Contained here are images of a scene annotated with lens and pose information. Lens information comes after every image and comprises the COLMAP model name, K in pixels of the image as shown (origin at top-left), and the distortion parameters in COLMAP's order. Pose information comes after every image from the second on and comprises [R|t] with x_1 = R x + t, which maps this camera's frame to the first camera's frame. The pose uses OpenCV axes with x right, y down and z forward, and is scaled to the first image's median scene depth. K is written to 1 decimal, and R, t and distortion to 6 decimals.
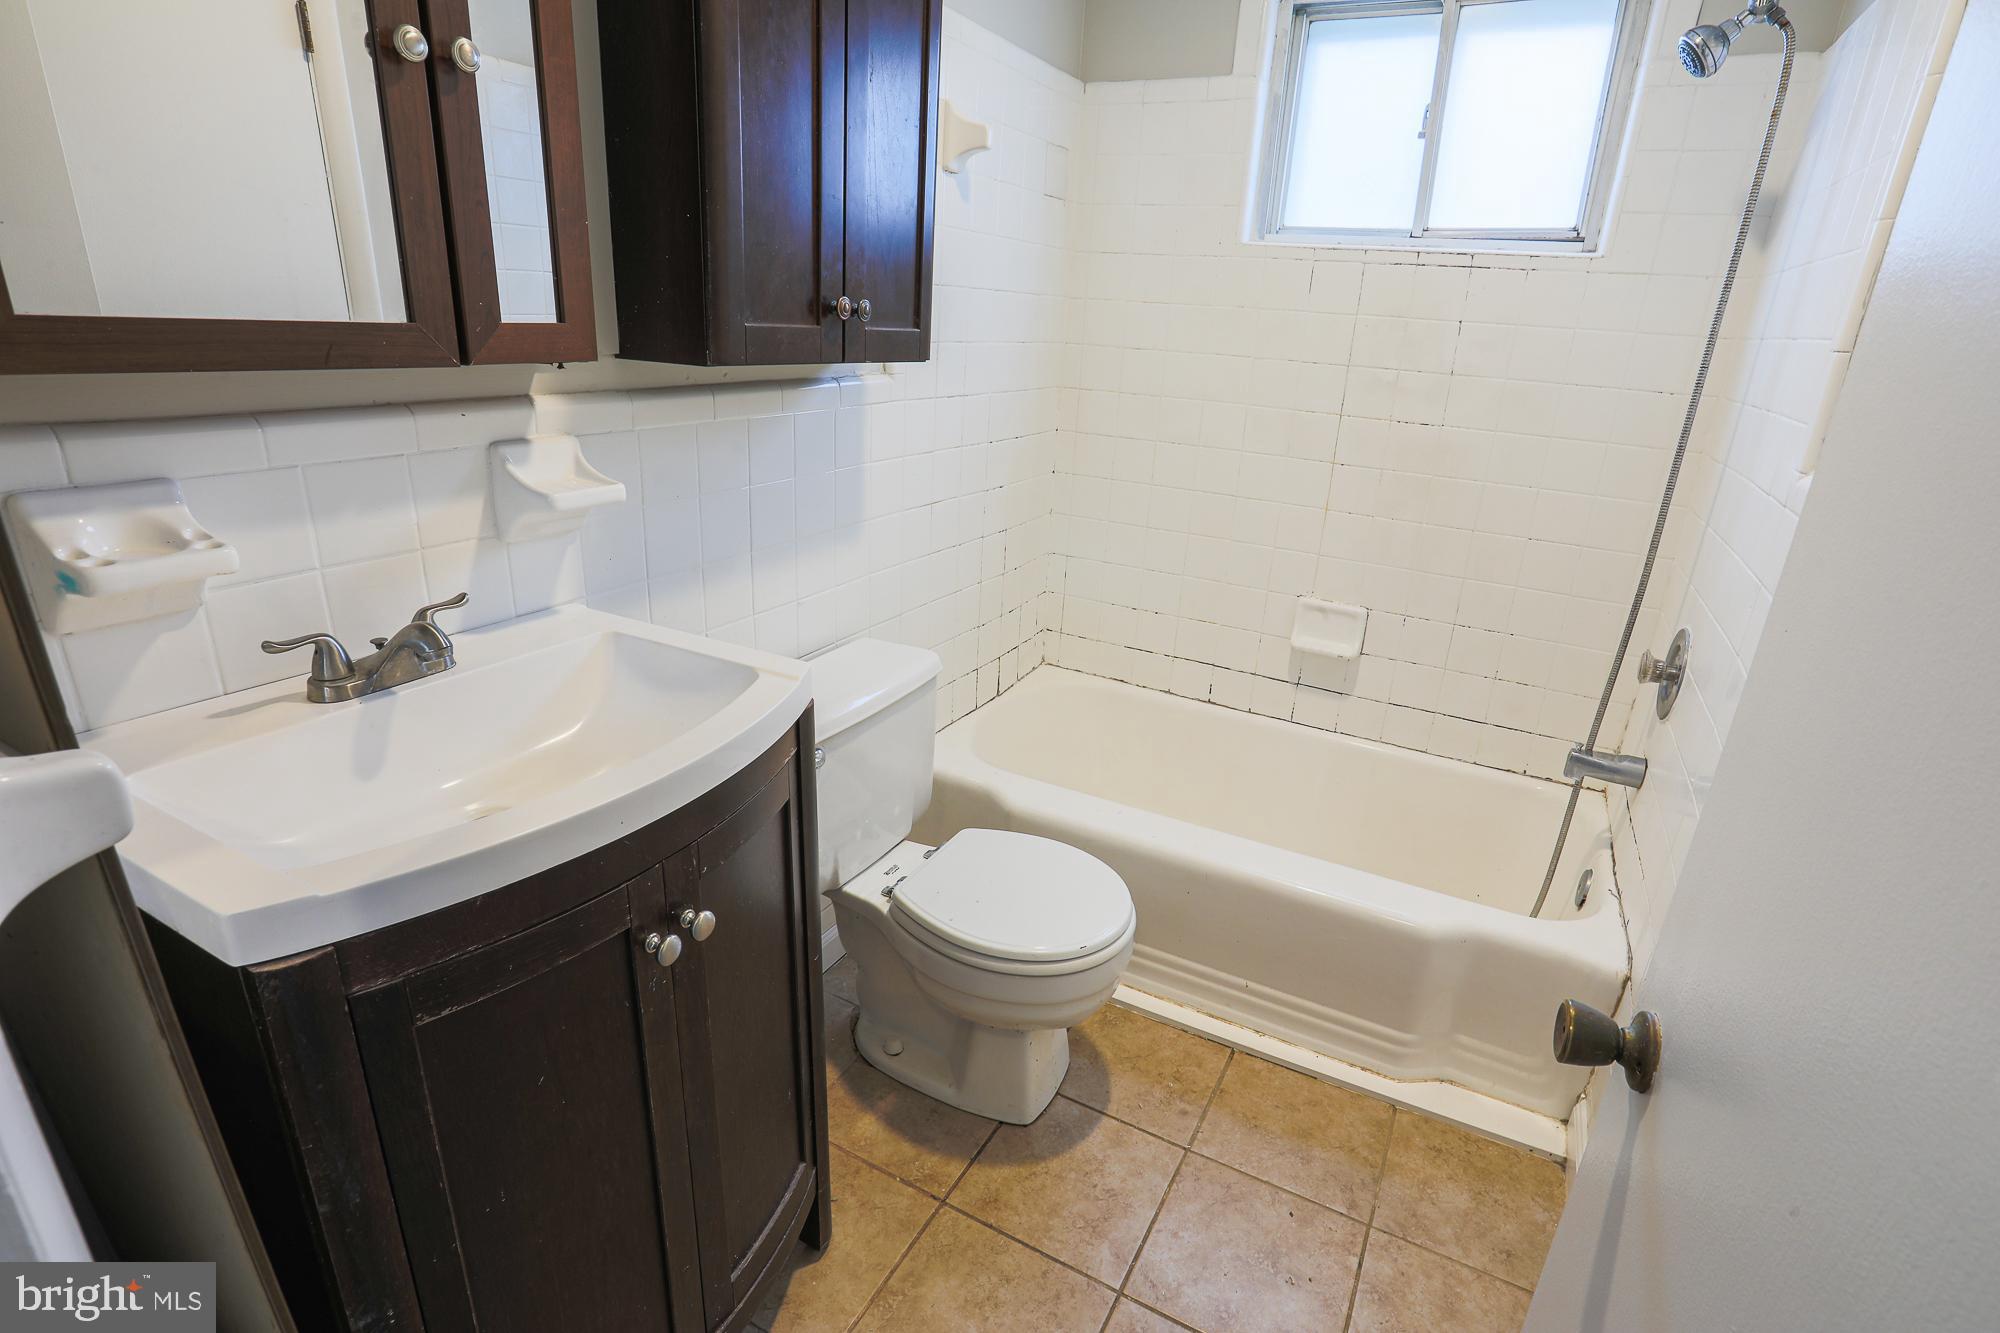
lens RADIAL K [[969.7, 0, 1042.3], [0, 969.7, 663.8], [0, 0, 1]] dist [-0.046902, 0.029371]
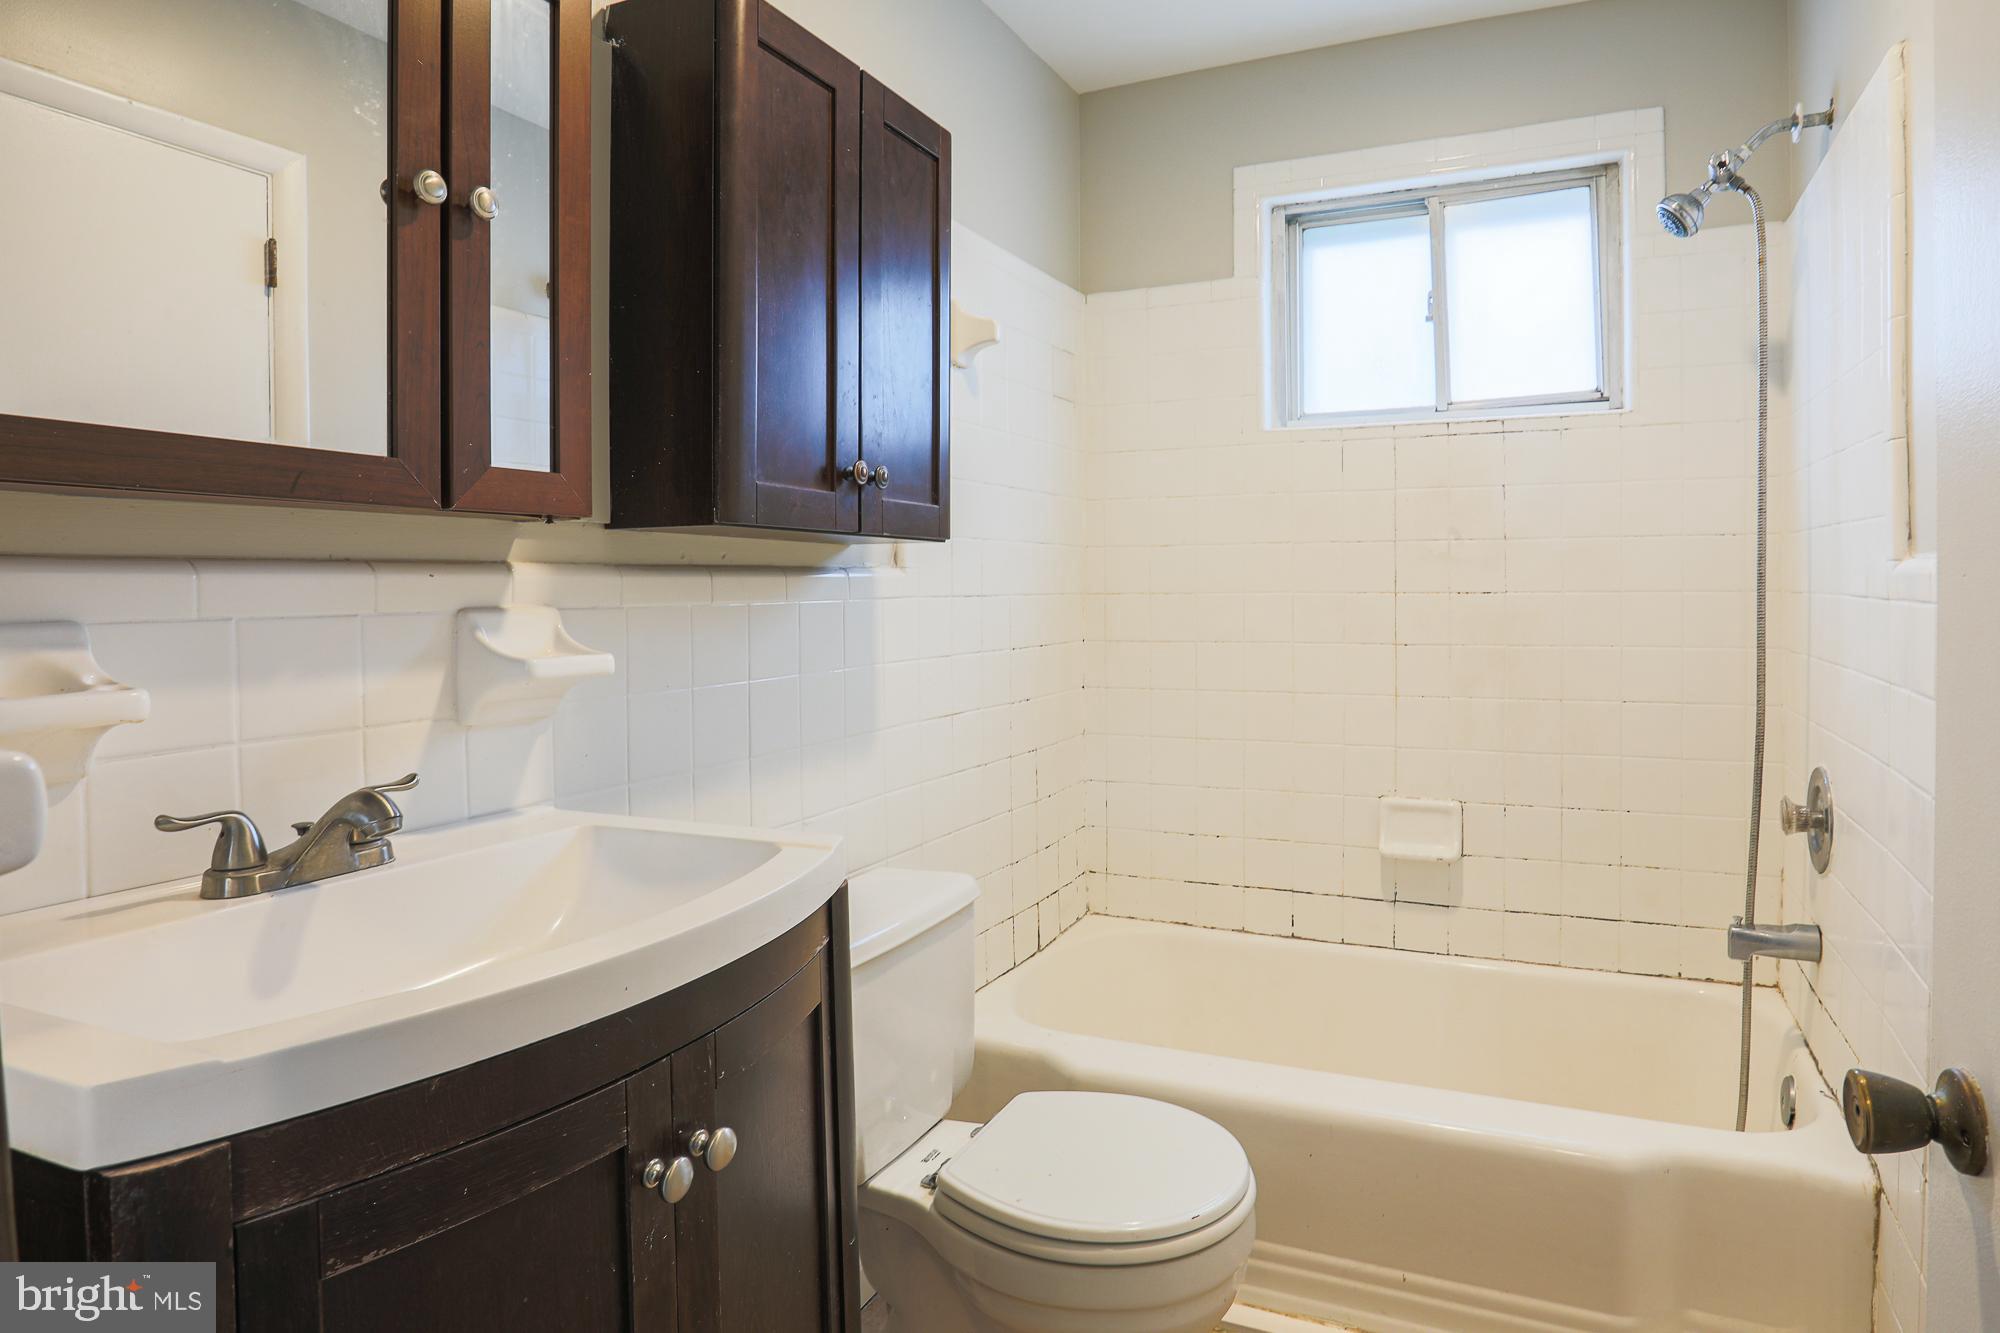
lens RADIAL K [[1122.9, 0, 1131.3], [0, 1122.9, 608.1], [0, 0, 1]] dist [-0.043307, 0.025612]
pose [[0.994017, -0.068620, 0.084982, -0.049879], [0.092108, 0.944782, -0.314489, 0.110187], [-0.058709, 0.320434, 0.945450, 0.019039]]
